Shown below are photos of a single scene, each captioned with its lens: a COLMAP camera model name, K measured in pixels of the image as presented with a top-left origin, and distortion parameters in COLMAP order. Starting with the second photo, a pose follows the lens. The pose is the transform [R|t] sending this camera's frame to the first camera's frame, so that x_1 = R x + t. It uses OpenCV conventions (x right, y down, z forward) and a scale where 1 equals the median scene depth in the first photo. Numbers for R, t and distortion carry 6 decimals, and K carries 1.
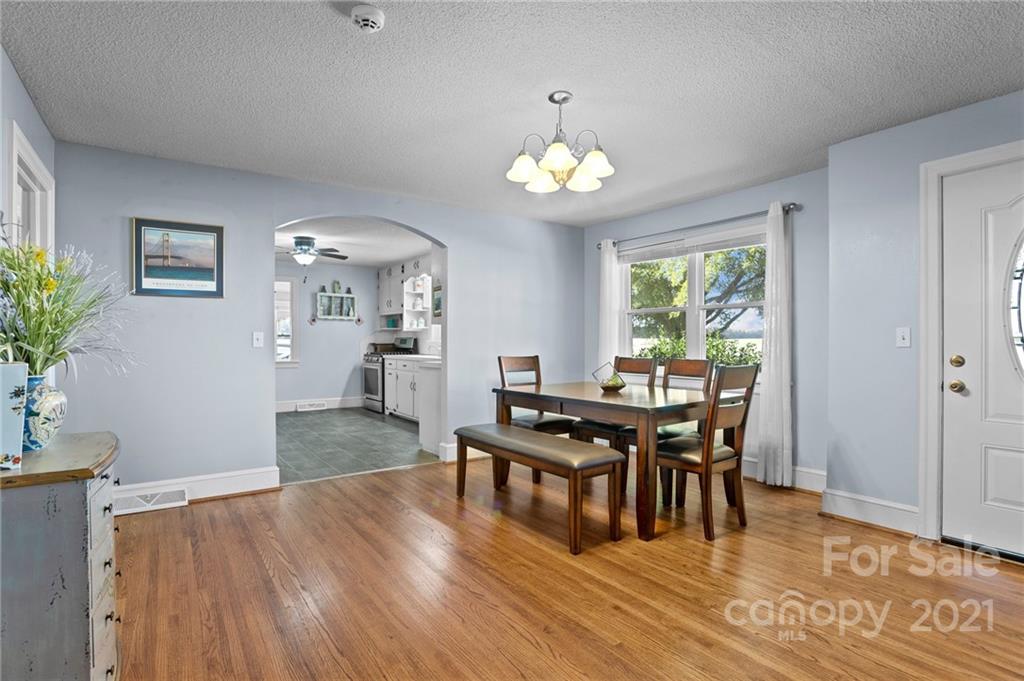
lens RADIAL K [[515.3, 0, 504.9], [0, 515.3, 338.9], [0, 0, 1]] dist [-0.003419, -0.000138]
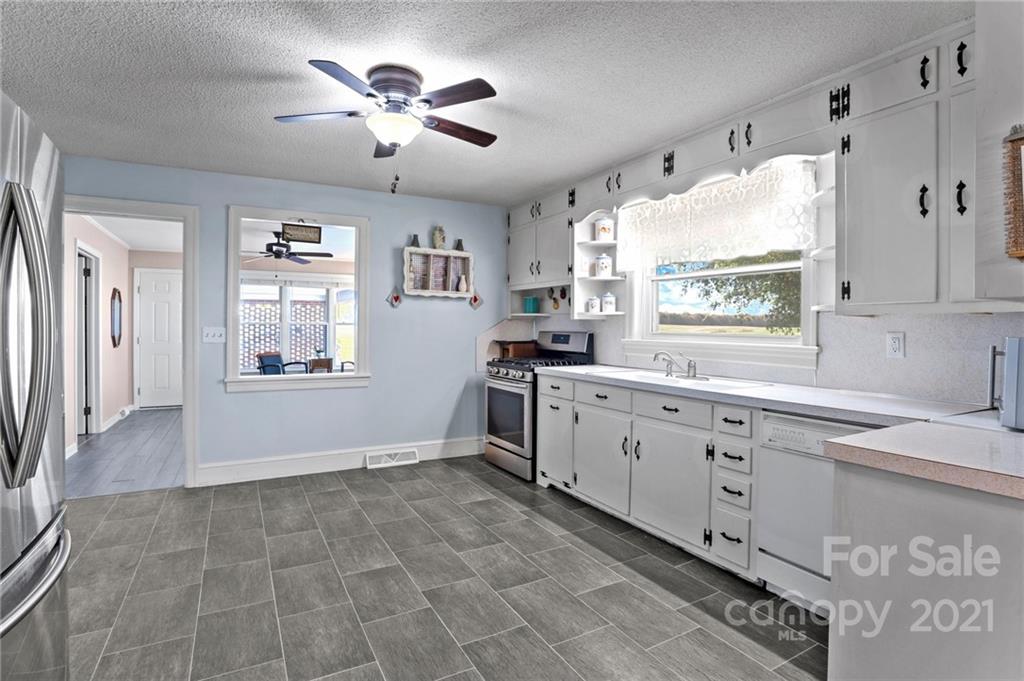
lens RADIAL K [[500.6, 0, 515.3], [0, 500.6, 327.9], [0, 0, 1]] dist [-0.001646, -0.000113]
pose [[0.996812, 0.009945, -0.079161, -0.209126], [-0.009811, 0.999950, 0.002085, -0.007337], [0.079178, -0.001301, 0.996860, 0.494252]]
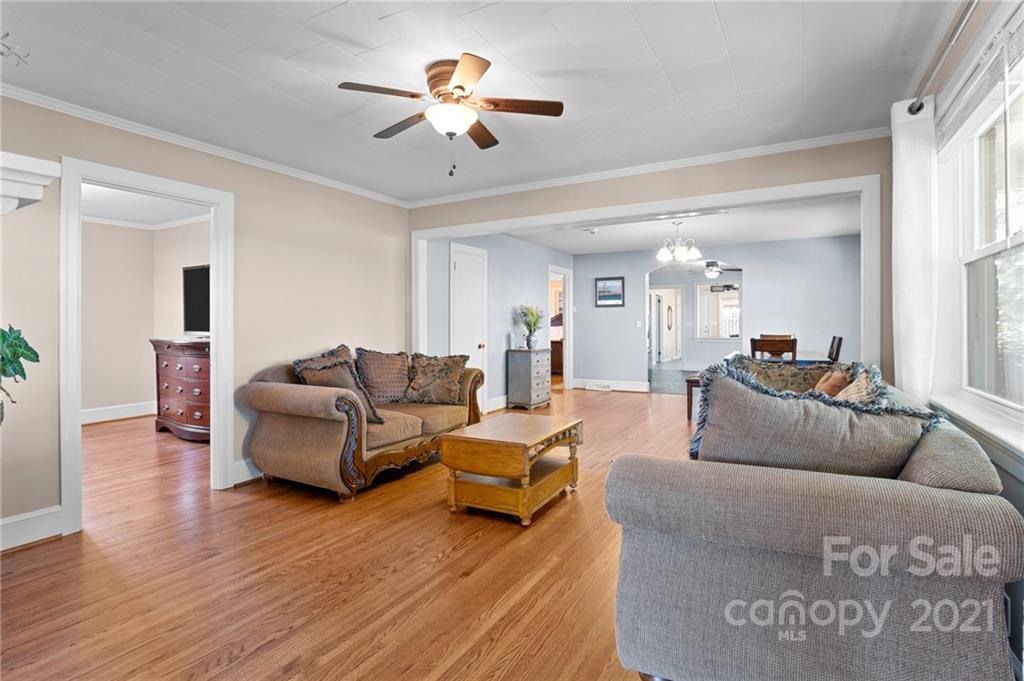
lens RADIAL K [[515.3, 0, 504.9], [0, 515.3, 338.9], [0, 0, 1]] dist [-0.003419, -0.000138]
pose [[0.454952, 0.032627, -0.889918, 0.604690], [0.002676, 0.999274, 0.038005, -0.011498], [0.890512, -0.019672, 0.454534, -0.258470]]
